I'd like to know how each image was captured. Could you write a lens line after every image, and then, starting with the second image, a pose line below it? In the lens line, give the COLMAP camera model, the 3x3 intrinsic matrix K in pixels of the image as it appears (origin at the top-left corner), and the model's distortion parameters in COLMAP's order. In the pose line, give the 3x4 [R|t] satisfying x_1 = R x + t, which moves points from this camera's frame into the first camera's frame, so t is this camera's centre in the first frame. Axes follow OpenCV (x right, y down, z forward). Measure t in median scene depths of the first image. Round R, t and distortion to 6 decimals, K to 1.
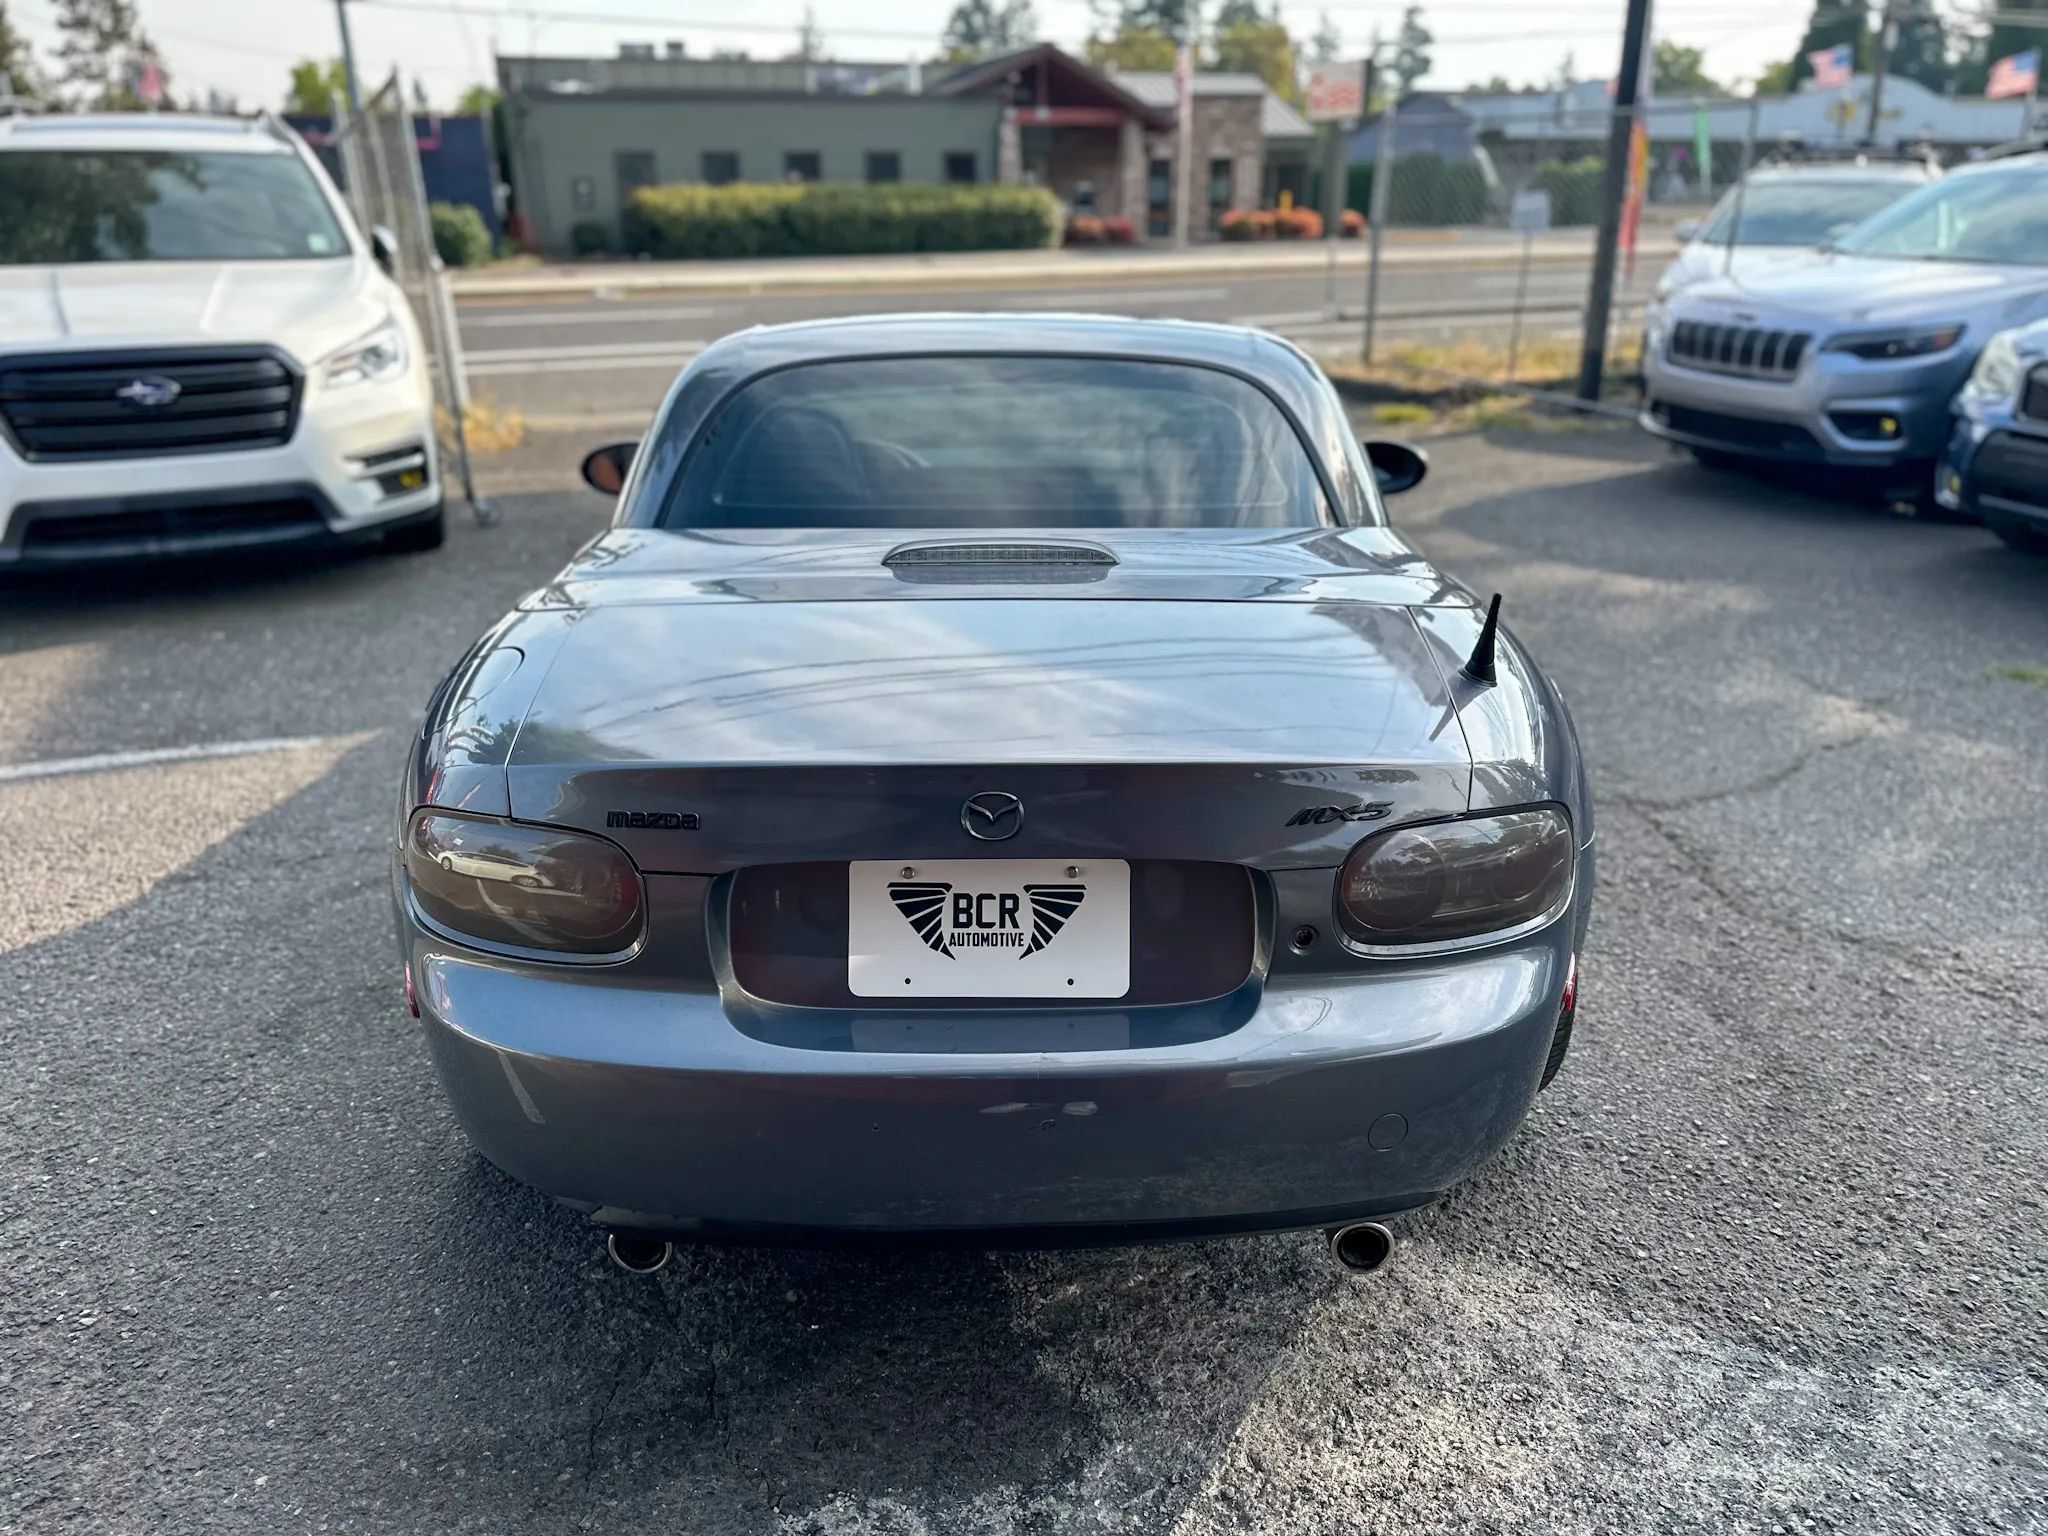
lens RADIAL K [[1456.4, 0, 1020.1], [0, 1456.4, 778.7], [0, 0, 1]] dist [-0.007184, 0.001465]
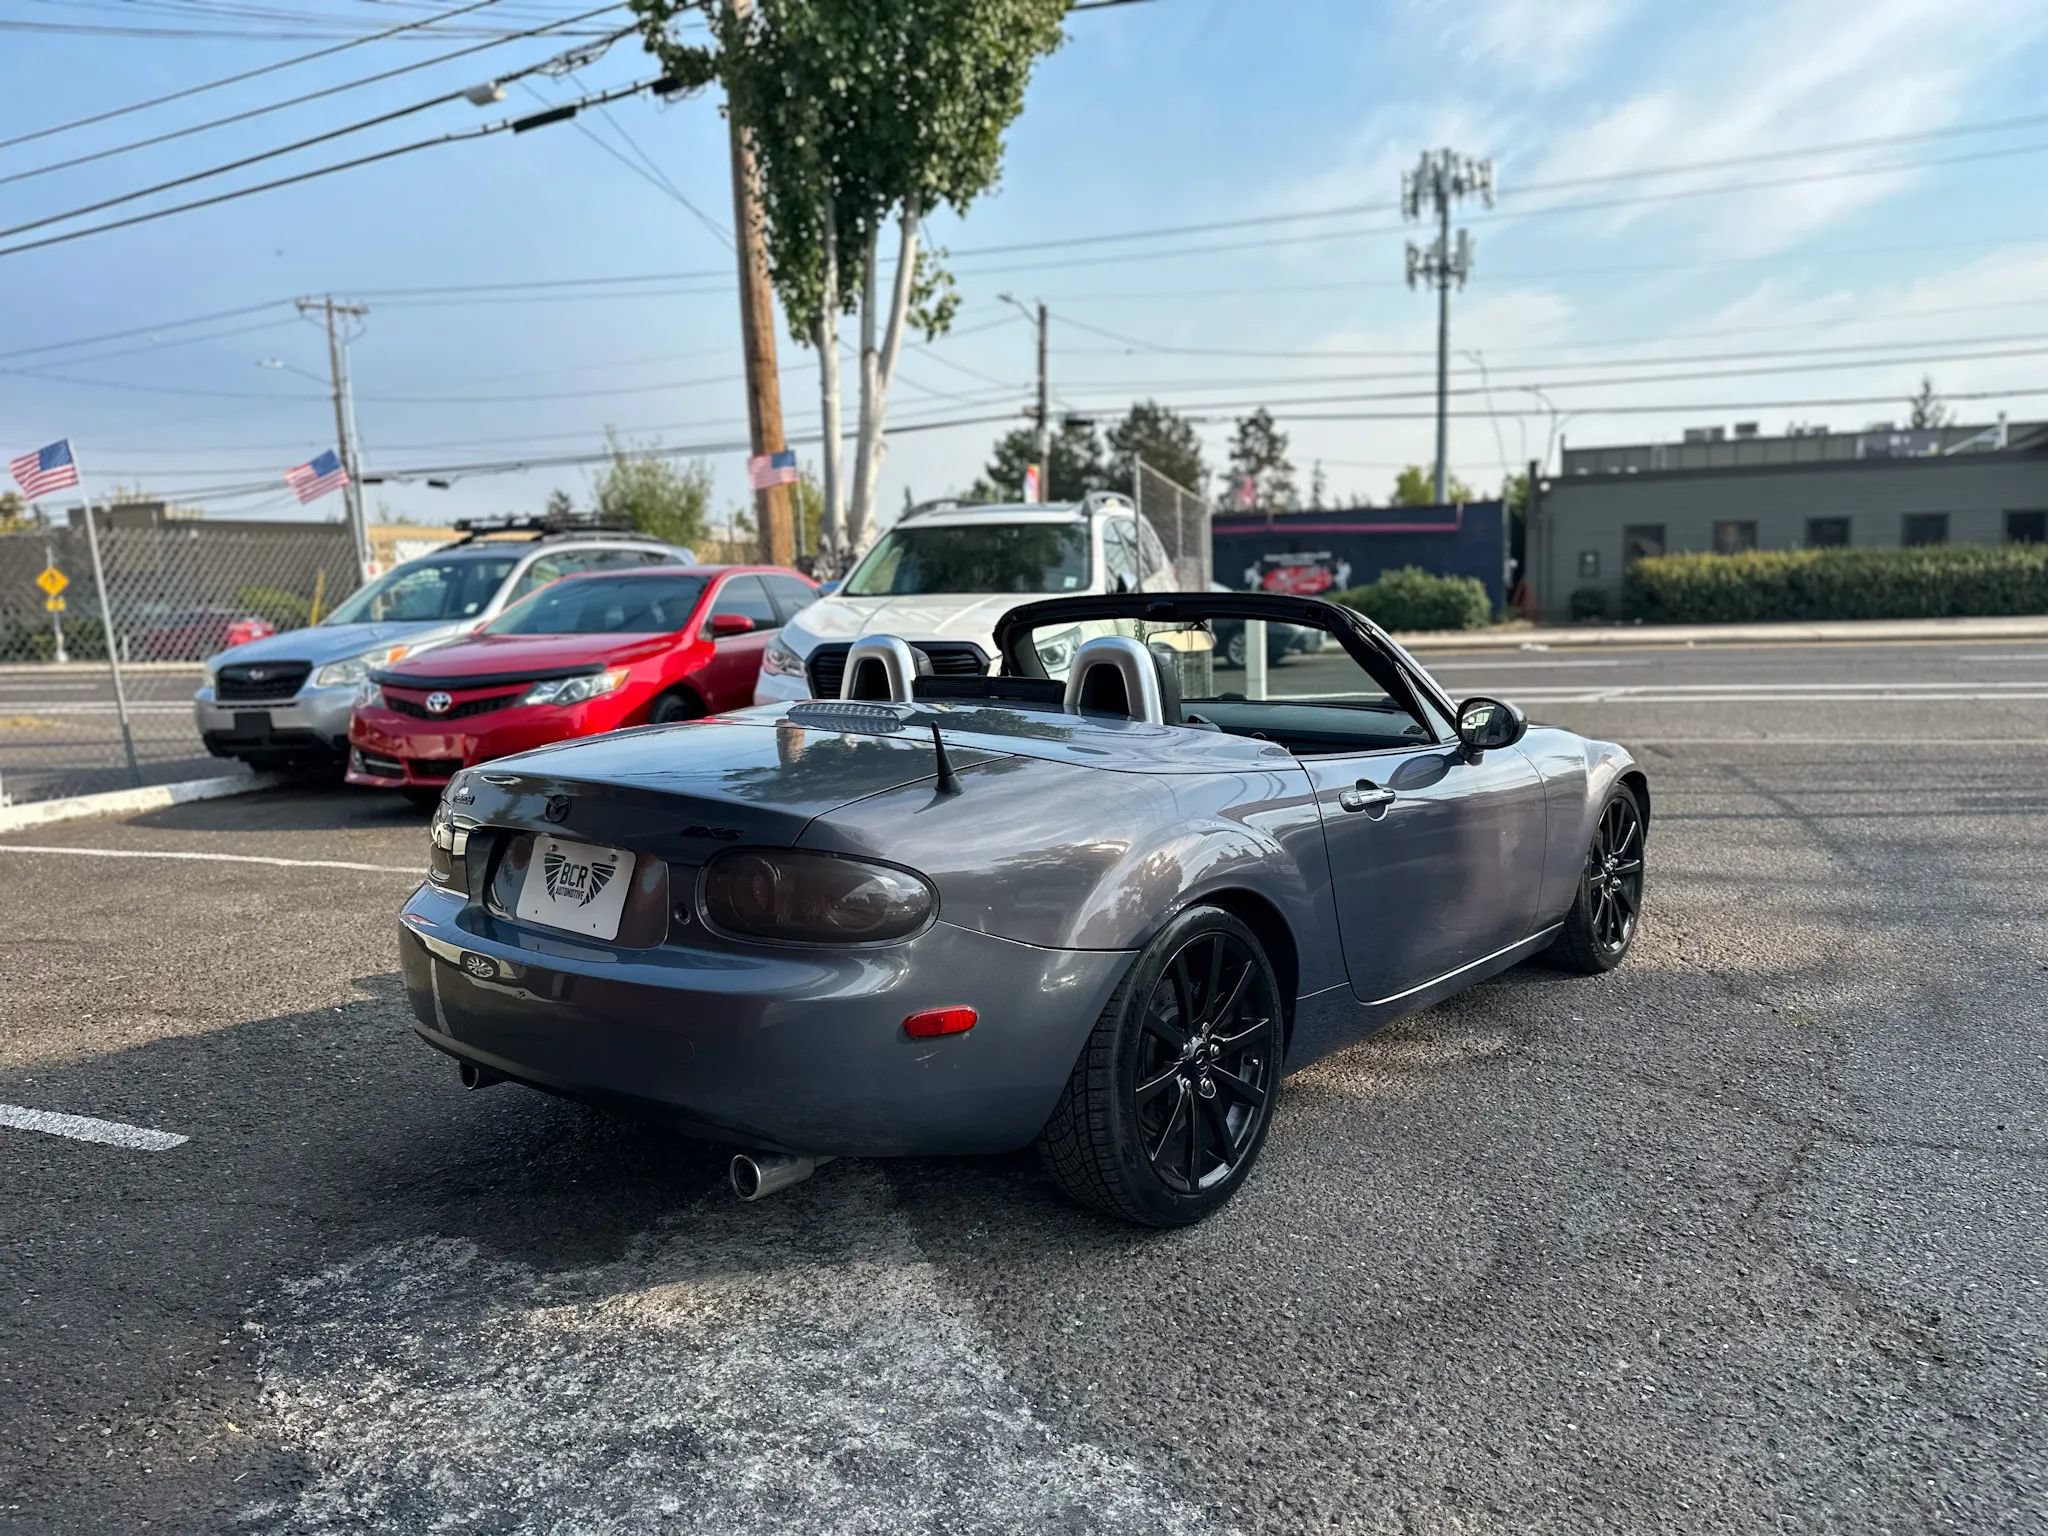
lens RADIAL K [[1454.3, 0, 1045.8], [0, 1454.3, 776.7], [0, 0, 1]] dist [0.089238, -0.189756]
pose [[0.761452, 0.062279, -0.645222, 0.097581], [-0.218697, 0.961695, -0.165267, 0.009464], [0.610215, 0.266952, 0.745905, 0.003552]]
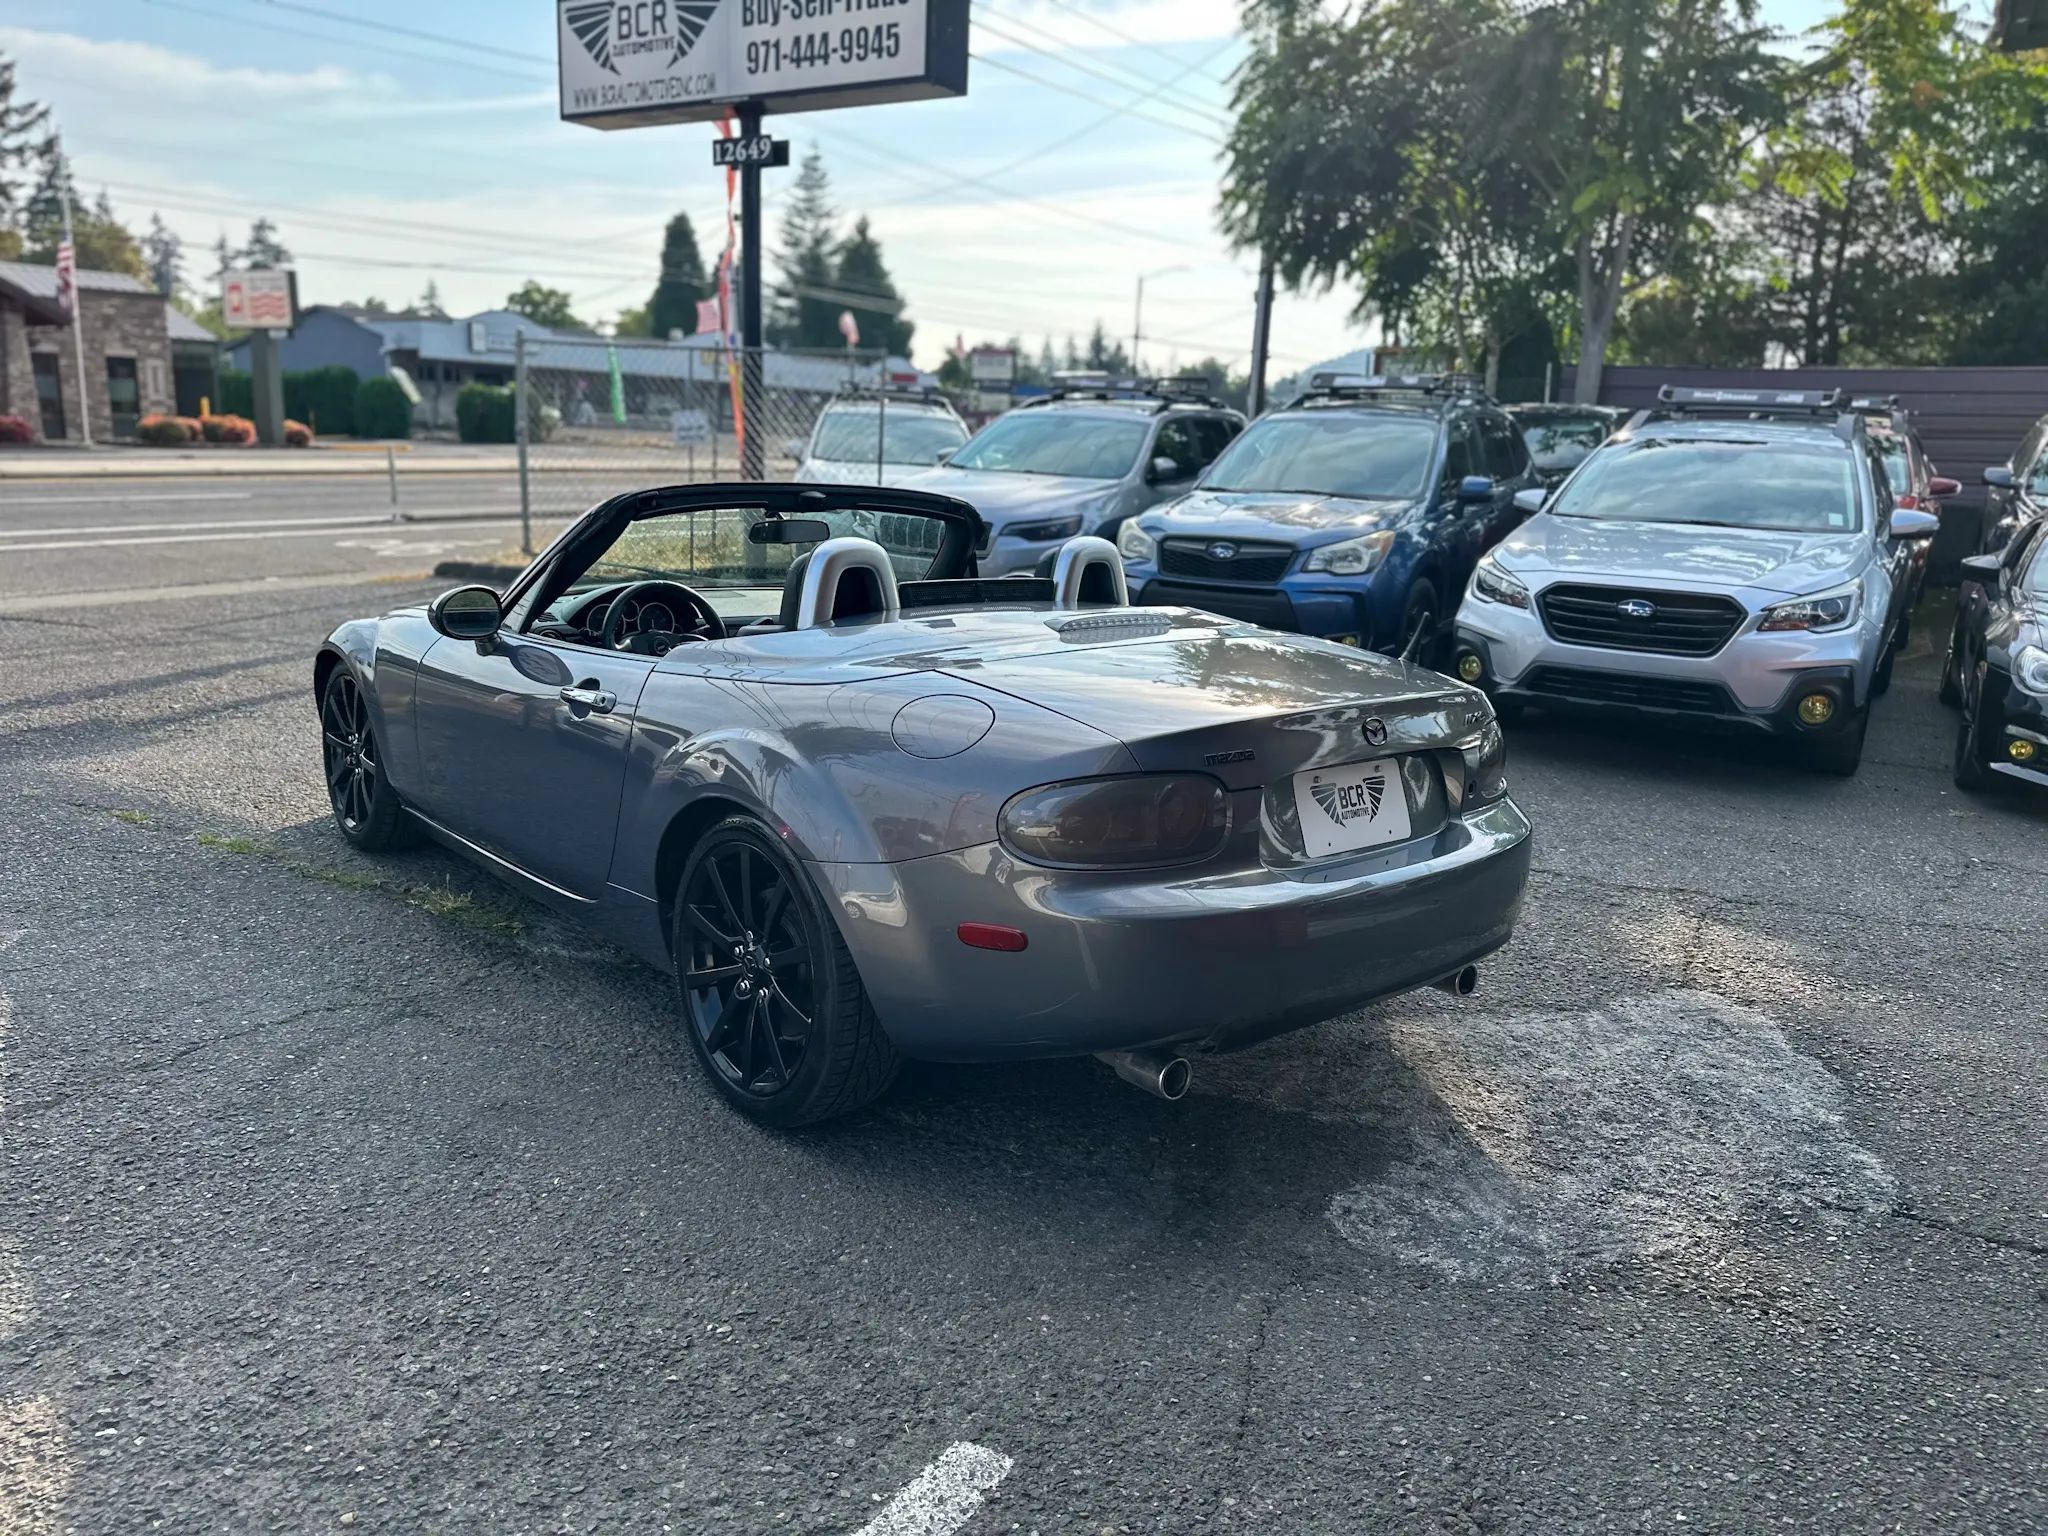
lens RADIAL K [[1447.8, 0, 1024.0], [0, 1447.8, 768.0], [0, 0, 1]] dist [0.018126, -0.027818]
pose [[0.768032, -0.102740, 0.632116, -0.092228], [0.192544, 0.978424, -0.074917, 0.007448], [-0.610781, 0.179249, 0.771244, -0.004653]]
